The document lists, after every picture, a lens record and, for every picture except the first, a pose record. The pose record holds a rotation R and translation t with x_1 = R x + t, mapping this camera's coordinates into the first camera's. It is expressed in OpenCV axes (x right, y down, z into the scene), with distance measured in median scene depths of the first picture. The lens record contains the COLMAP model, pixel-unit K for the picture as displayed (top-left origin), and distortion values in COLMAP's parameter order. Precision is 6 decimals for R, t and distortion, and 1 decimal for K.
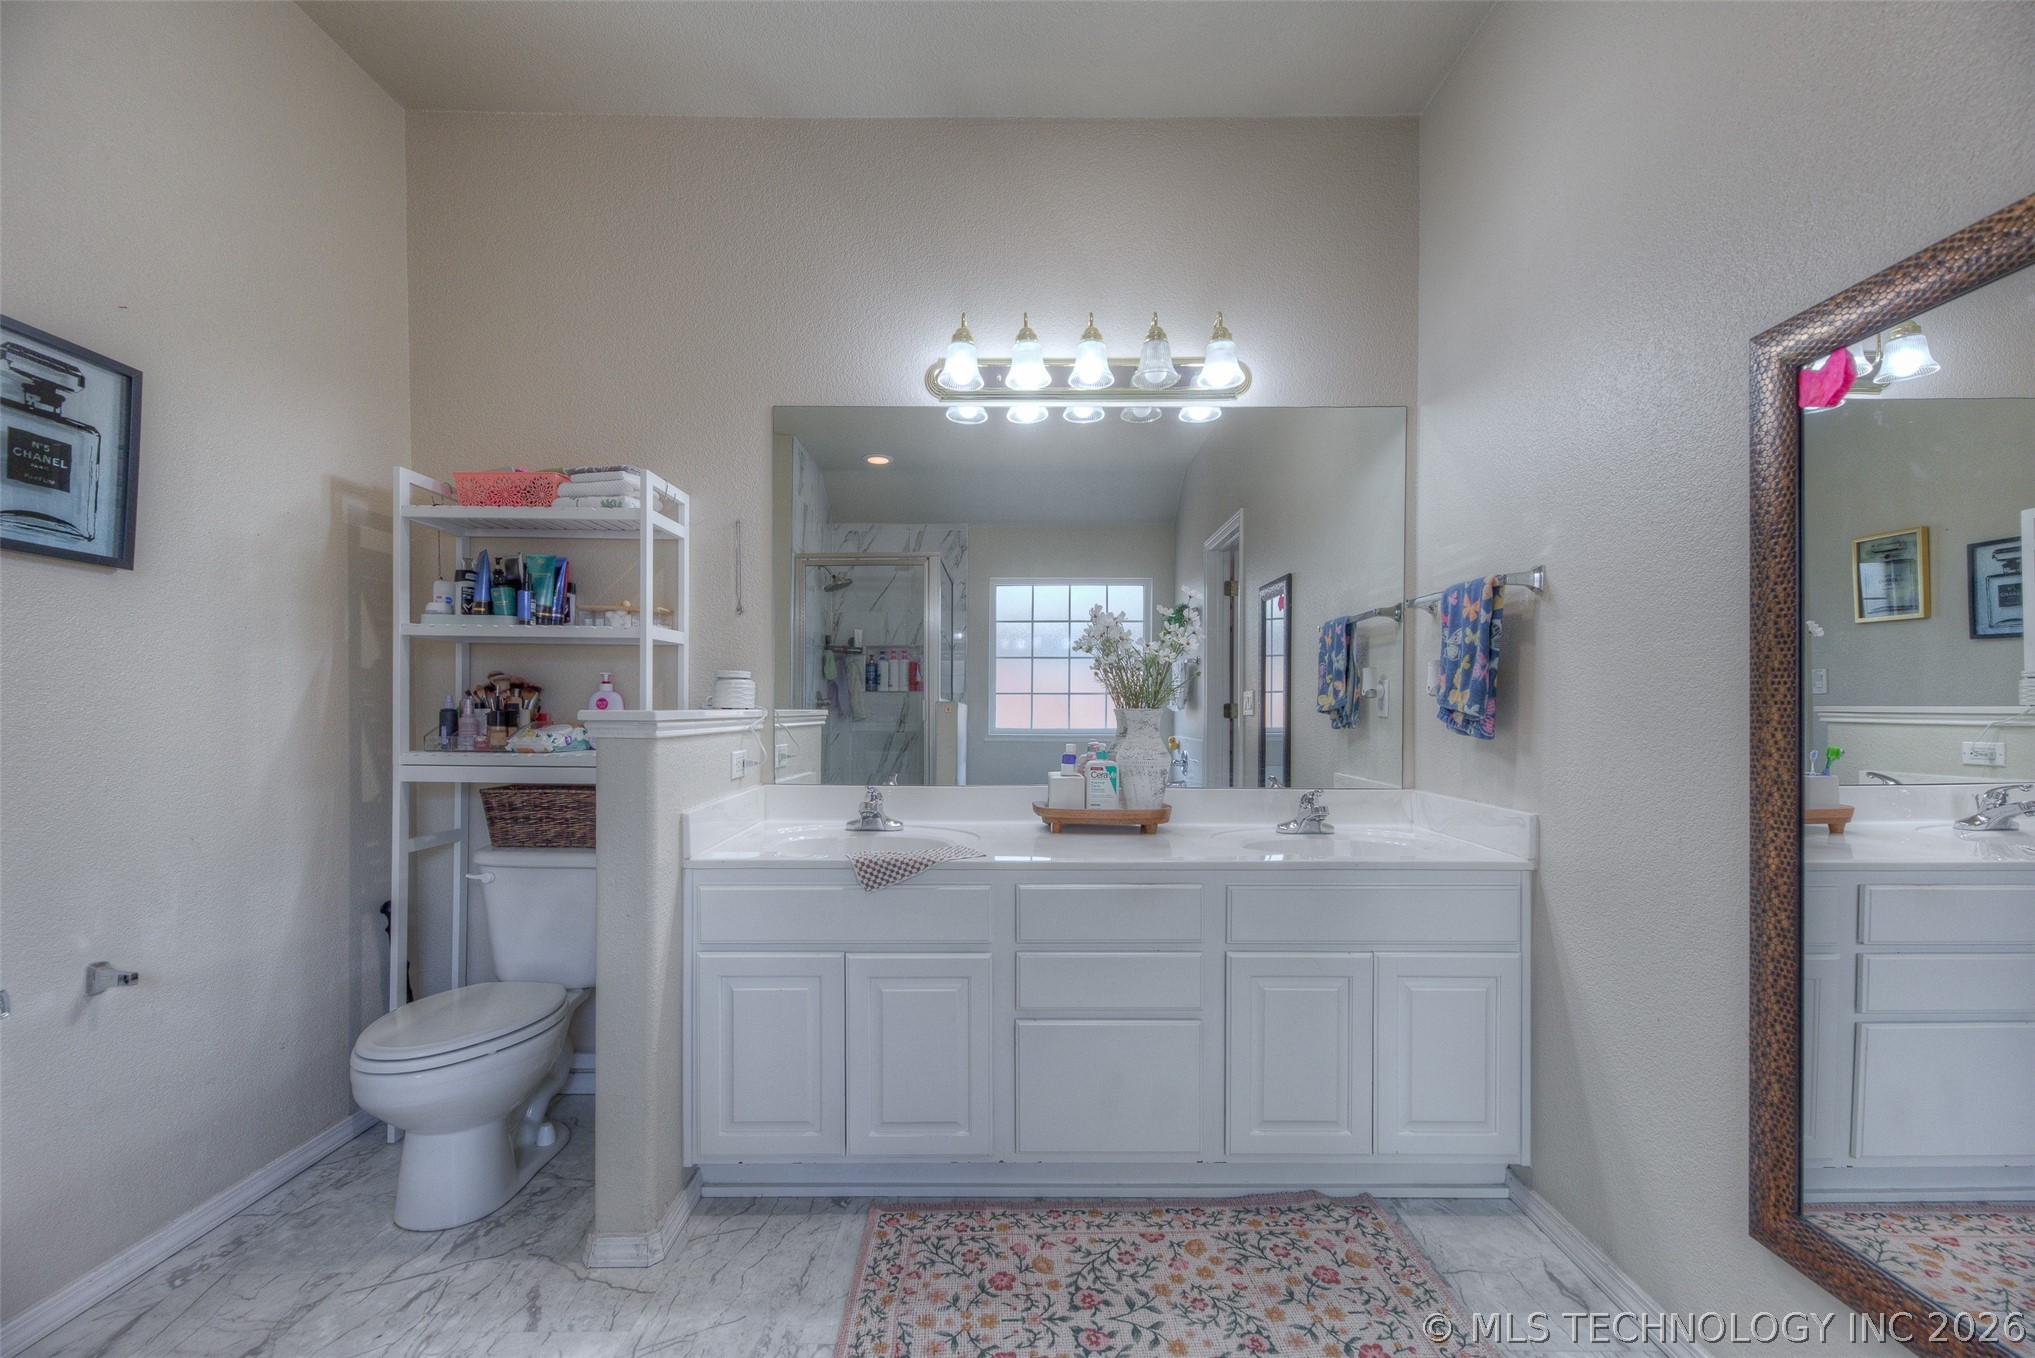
lens RADIAL K [[830.2, 0, 1015.4], [0, 830.2, 713.4], [0, 0, 1]] dist [0.003350, -0.000180]
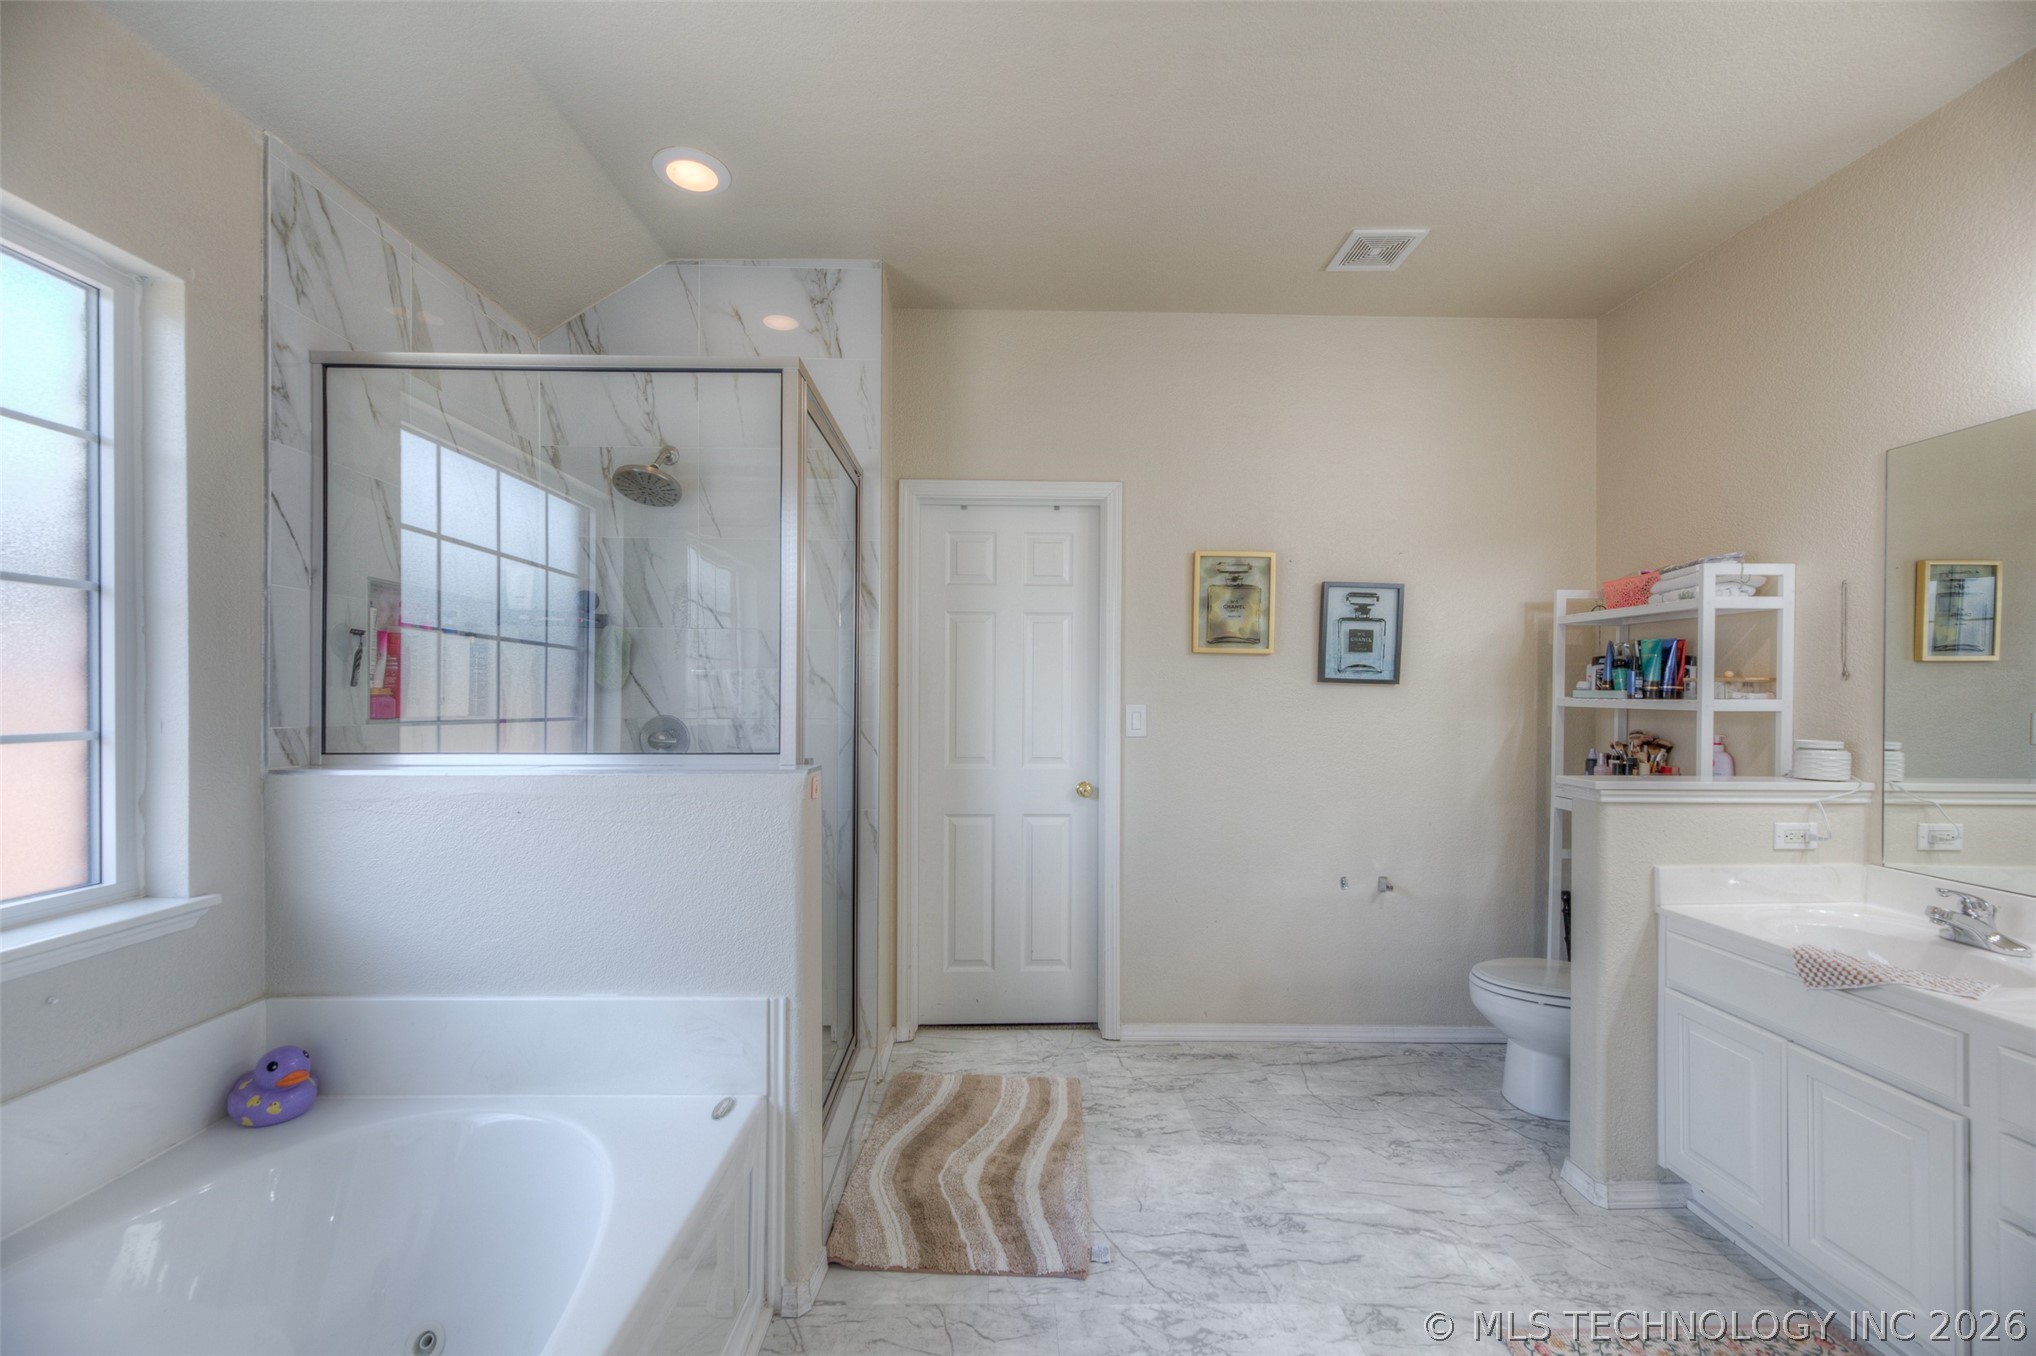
lens RADIAL K [[805.5, 0, 1015.9], [0, 805.5, 694.0], [0, 0, 1]] dist [0.006353, 0.000048]
pose [[0.009844, -0.007942, -0.999920, 0.765703], [-0.012292, 0.999892, -0.008063, -0.109915], [0.999876, 0.012371, 0.009745, 0.058059]]
